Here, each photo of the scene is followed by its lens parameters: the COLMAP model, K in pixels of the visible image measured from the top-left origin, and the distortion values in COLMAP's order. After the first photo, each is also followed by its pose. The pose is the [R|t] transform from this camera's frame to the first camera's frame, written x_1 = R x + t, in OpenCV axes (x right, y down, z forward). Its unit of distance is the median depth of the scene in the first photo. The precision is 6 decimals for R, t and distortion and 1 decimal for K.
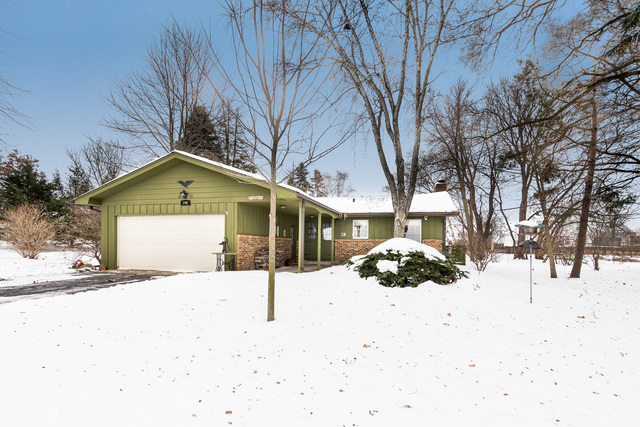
lens RADIAL K [[289.7, 0, 320.6], [0, 289.7, 211.0], [0, 0, 1]] dist [0.009771, 0.000535]
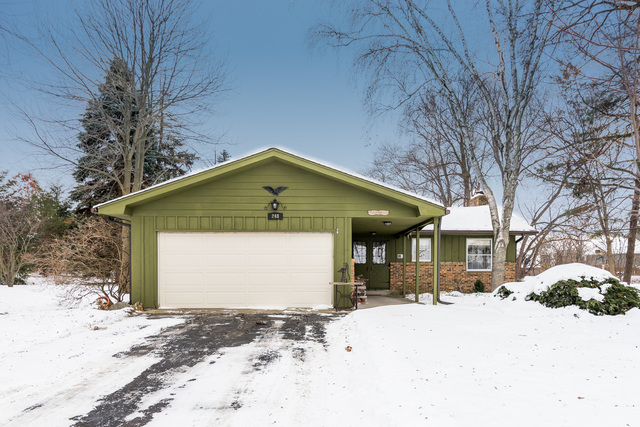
lens RADIAL K [[403.7, 0, 319.9], [0, 403.7, 218.4], [0, 0, 1]] dist [0.006822, -0.000643]
pose [[0.967523, 0.022680, 0.251763, -0.616193], [-0.022037, 0.999743, -0.005372, -0.018709], [-0.251820, -0.000351, 0.967774, -0.035714]]
